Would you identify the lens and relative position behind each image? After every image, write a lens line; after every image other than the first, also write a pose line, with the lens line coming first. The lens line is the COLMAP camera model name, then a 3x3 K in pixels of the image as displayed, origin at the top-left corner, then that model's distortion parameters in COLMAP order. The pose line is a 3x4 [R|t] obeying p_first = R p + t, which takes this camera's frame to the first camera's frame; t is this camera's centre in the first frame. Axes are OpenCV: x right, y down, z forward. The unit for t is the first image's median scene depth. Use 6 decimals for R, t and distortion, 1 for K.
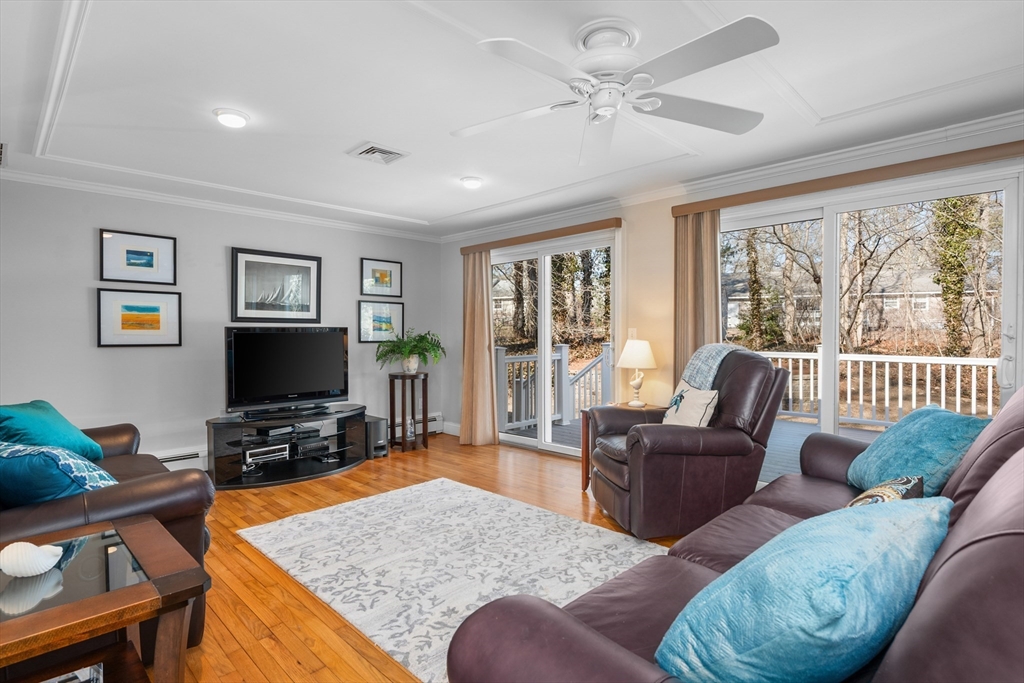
lens RADIAL K [[518.2, 0, 509.3], [0, 518.2, 340.2], [0, 0, 1]] dist [-0.005943, -0.000184]
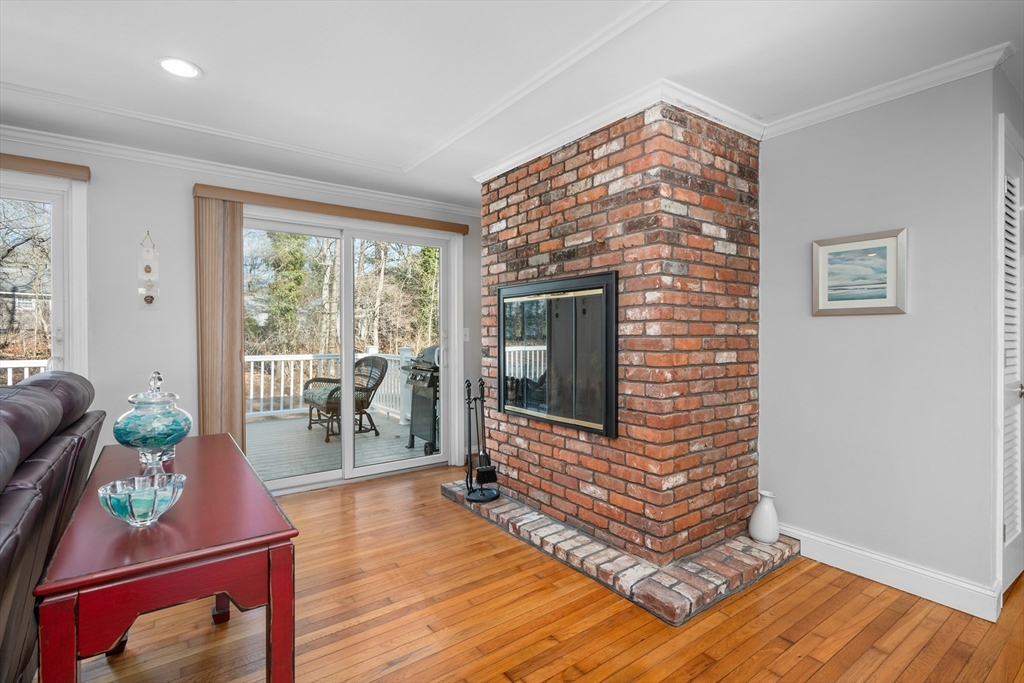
lens RADIAL K [[482.6, 0, 514.2], [0, 482.6, 340.9], [0, 0, 1]] dist [-0.002495, -0.000411]
pose [[0.151268, -0.008397, 0.988457, 0.067985], [0.011820, 0.999908, 0.006685, -0.001136], [-0.988422, 0.010672, 0.151353, -0.073112]]
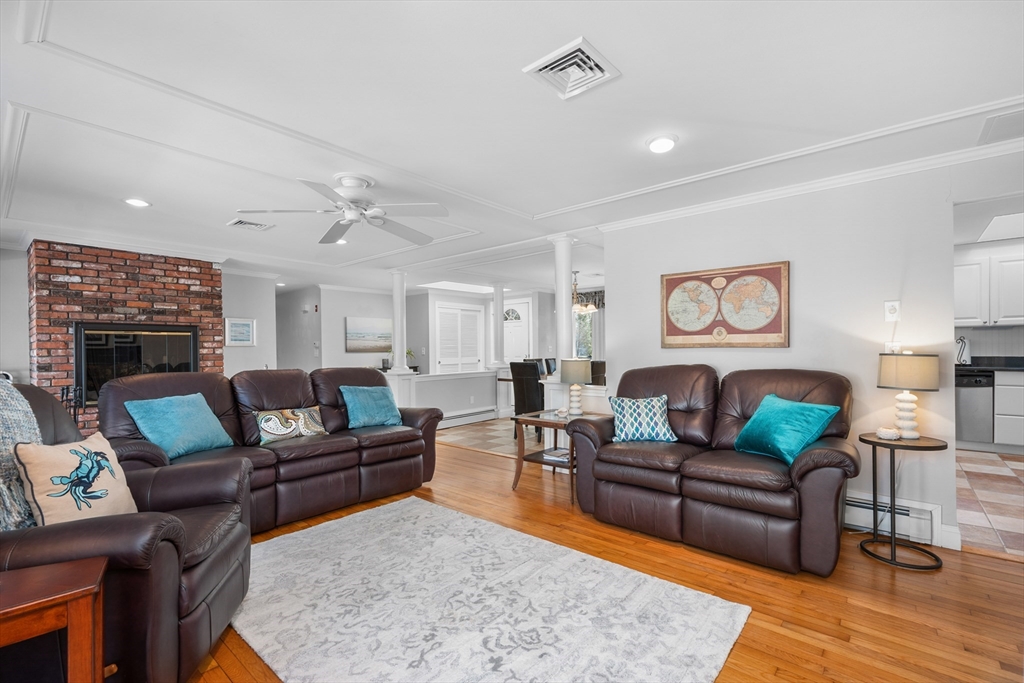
lens RADIAL K [[453.8, 0, 520.3], [0, 453.8, 352.3], [0, 0, 1]] dist [-0.002631, -0.000545]
pose [[-0.995358, 0.013692, -0.095264, -0.099396], [0.012367, 0.999819, 0.014483, -0.014074], [0.095445, 0.013237, -0.995347, 1.214480]]
